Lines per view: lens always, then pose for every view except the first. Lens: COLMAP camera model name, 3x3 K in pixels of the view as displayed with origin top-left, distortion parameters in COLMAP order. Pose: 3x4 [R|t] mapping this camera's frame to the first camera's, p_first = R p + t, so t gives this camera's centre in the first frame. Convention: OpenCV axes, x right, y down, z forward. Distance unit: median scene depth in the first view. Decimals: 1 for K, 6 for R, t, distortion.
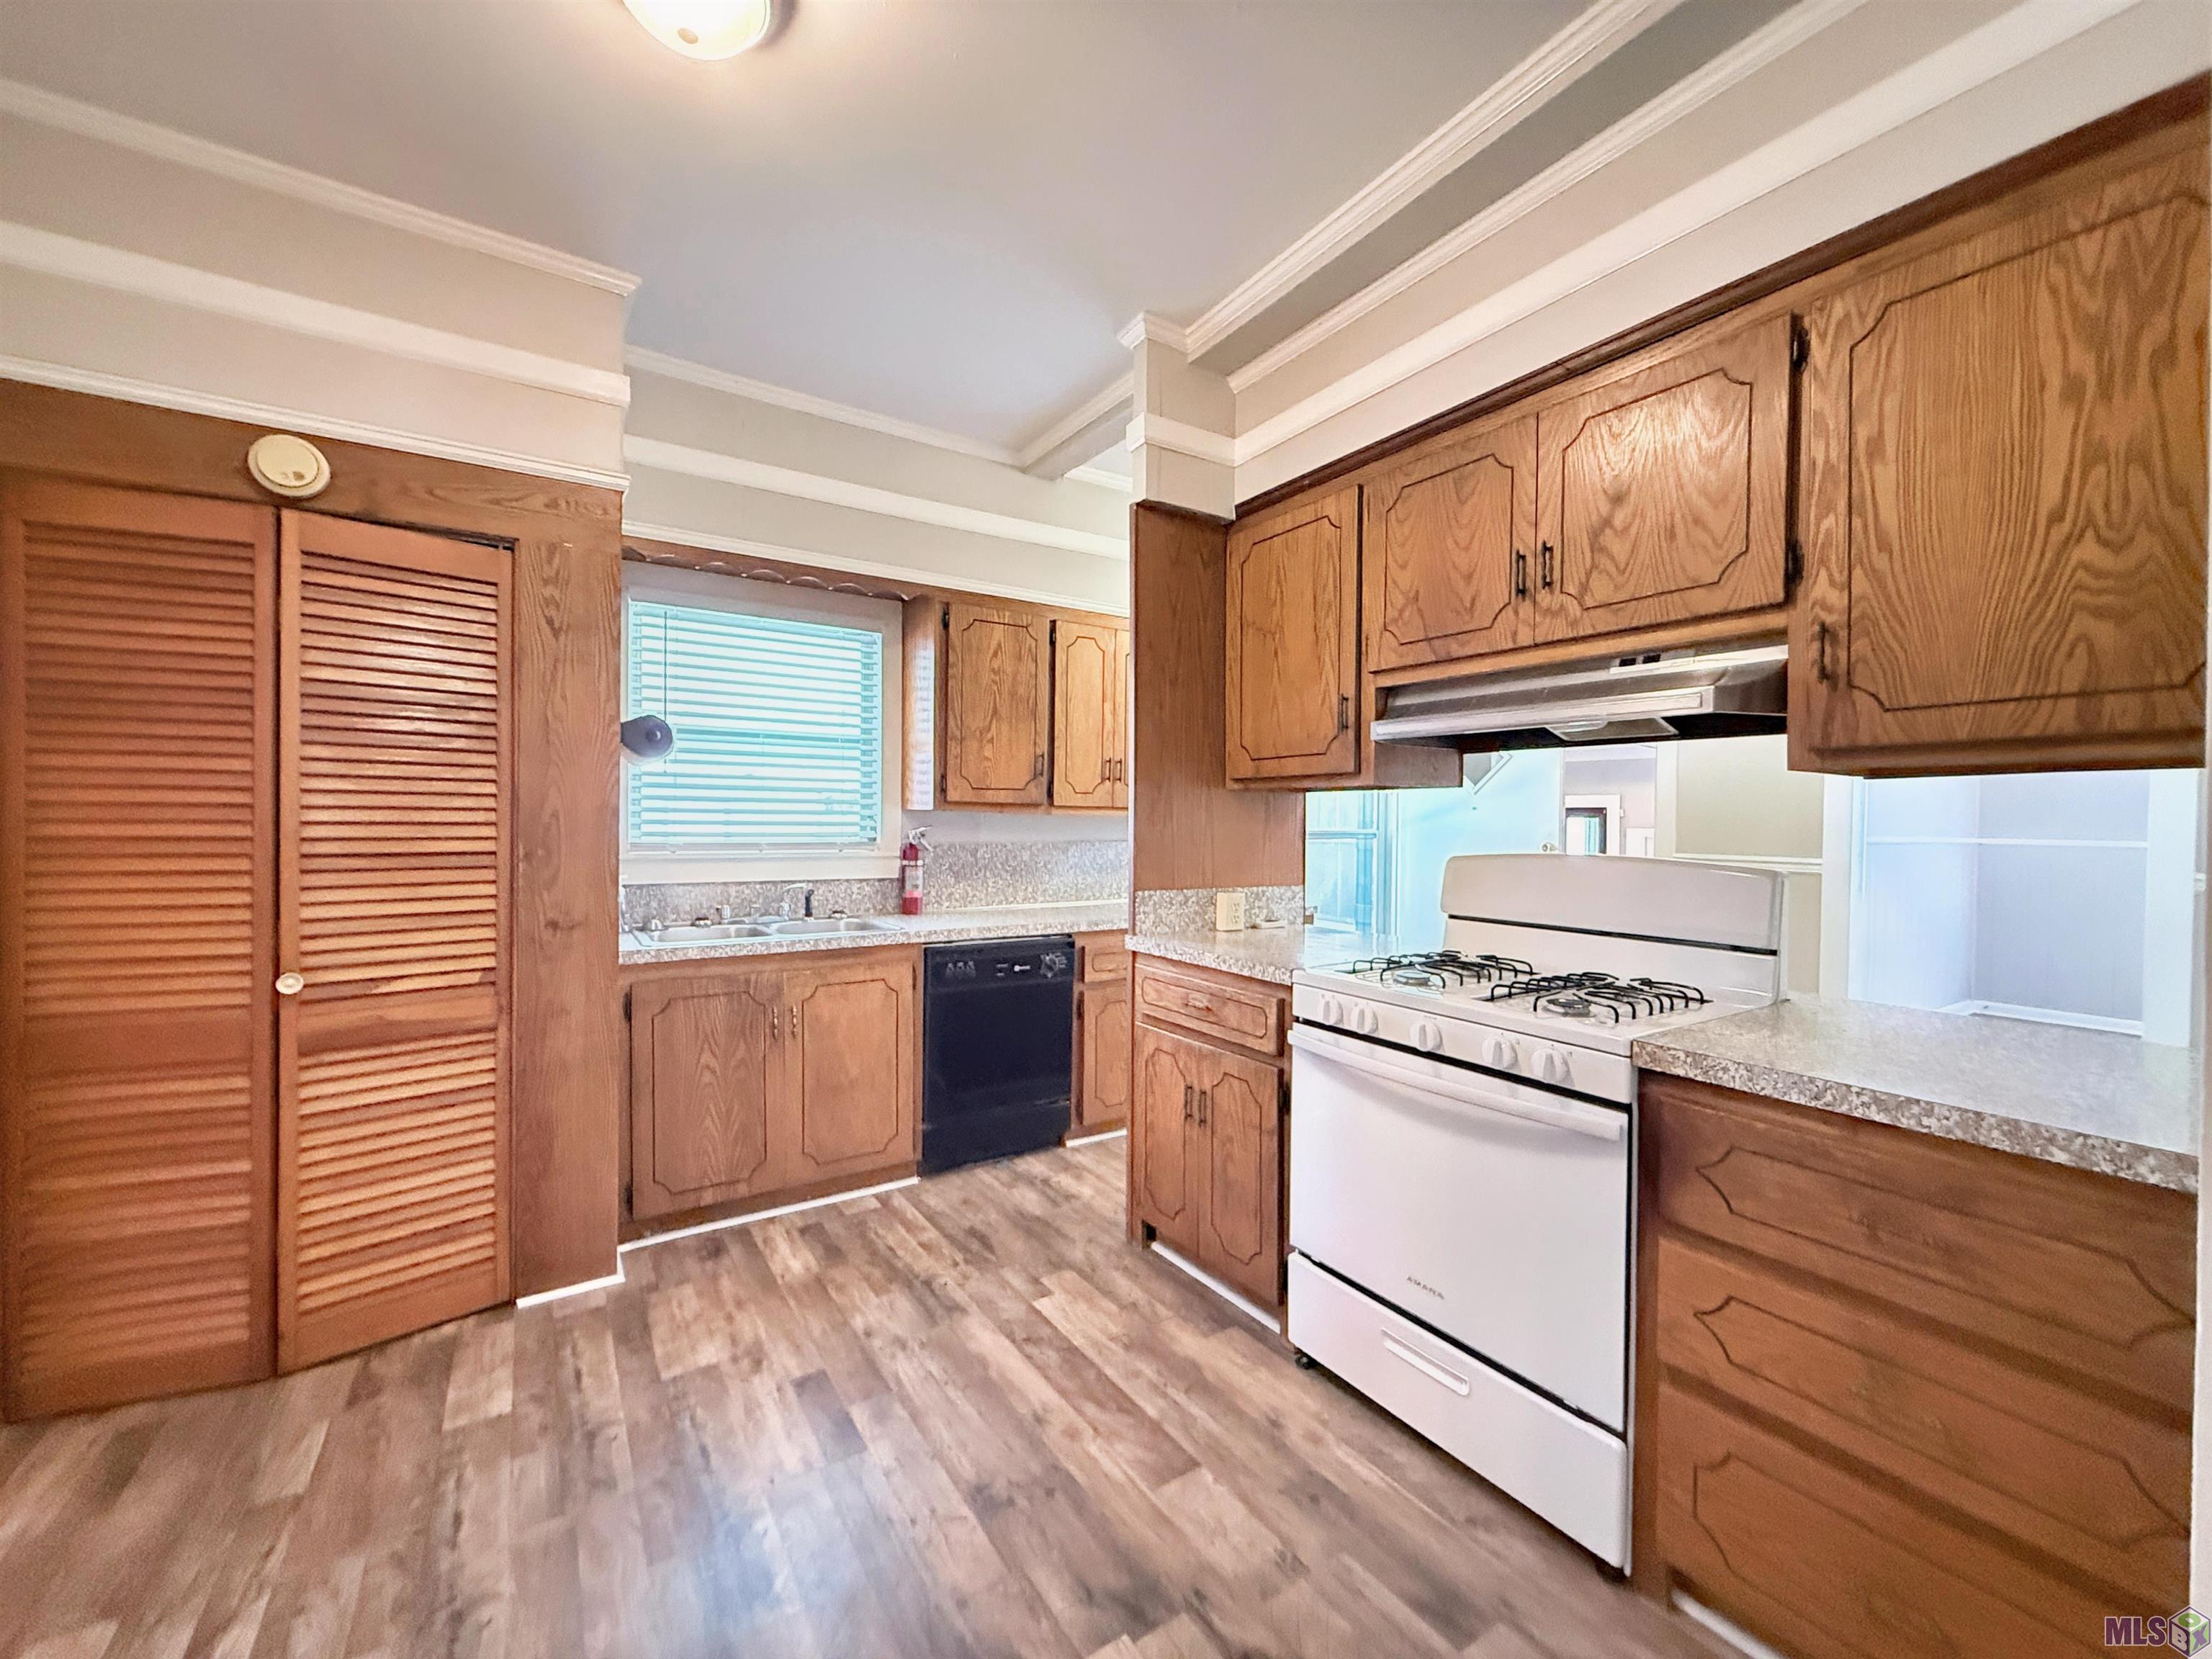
lens RADIAL K [[884.4, 0, 1106.0], [0, 884.4, 829.5], [0, 0, 1]] dist [0.001188, -0.000041]
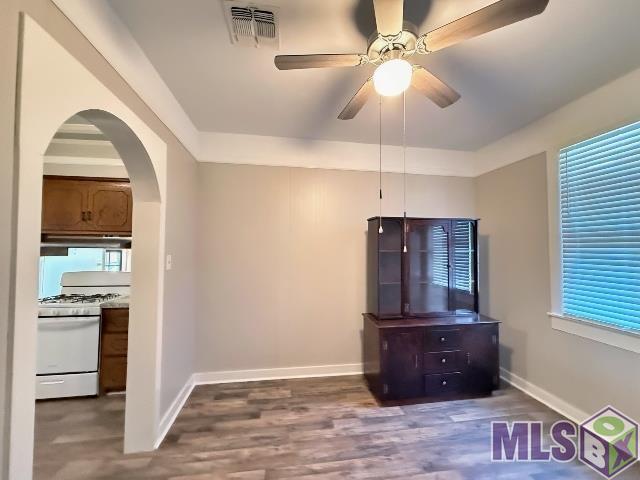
lens RADIAL K [[255.9, 0, 320.0], [0, 255.9, 240.0], [0, 0, 1]] dist [0.001188, -0.000041]
pose [[0.411972, 0.025388, 0.910843, -0.320830], [0.000519, 0.999605, -0.028097, -0.122720], [-0.911196, 0.012048, 0.411797, -0.883990]]
